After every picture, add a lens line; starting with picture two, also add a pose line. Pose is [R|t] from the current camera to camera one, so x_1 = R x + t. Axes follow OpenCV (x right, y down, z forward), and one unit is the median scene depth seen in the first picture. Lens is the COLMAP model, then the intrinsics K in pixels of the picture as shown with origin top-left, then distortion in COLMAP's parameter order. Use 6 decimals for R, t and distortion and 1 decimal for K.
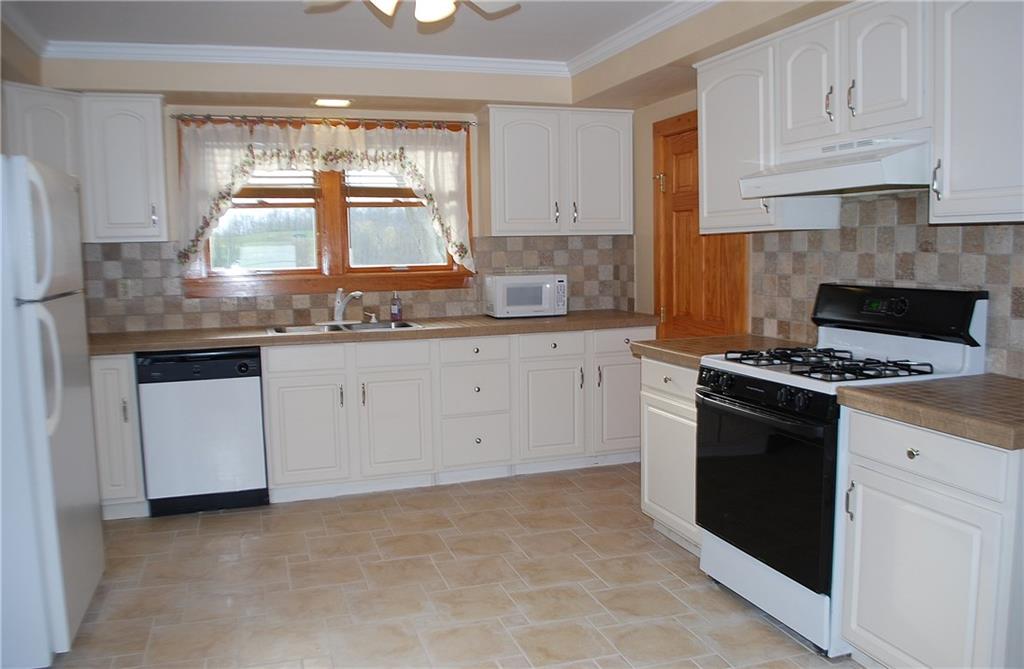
lens RADIAL K [[862.4, 0, 512.0], [0, 862.4, 334.5], [0, 0, 1]] dist [-0.005285, -0.007259]
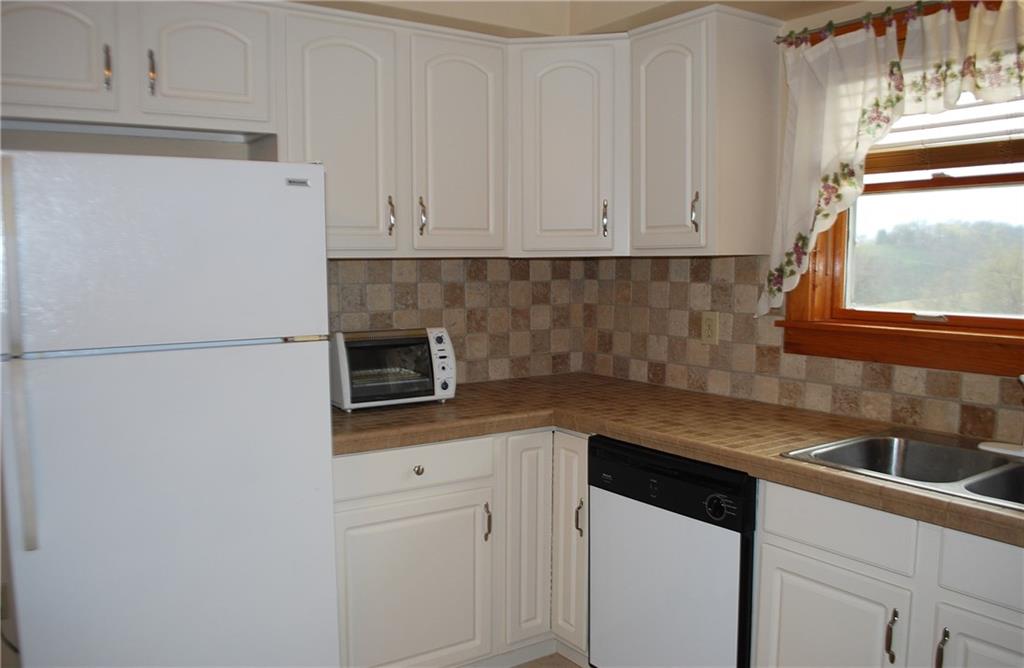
lens RADIAL K [[862.4, 0, 512.0], [0, 862.4, 334.0], [0, 0, 1]] dist [-0.005285, -0.007259]
pose [[0.284621, 0.111061, -0.952185, 0.124685], [-0.086237, 0.992206, 0.089952, -0.091694], [0.954753, 0.056512, 0.291981, 0.655571]]
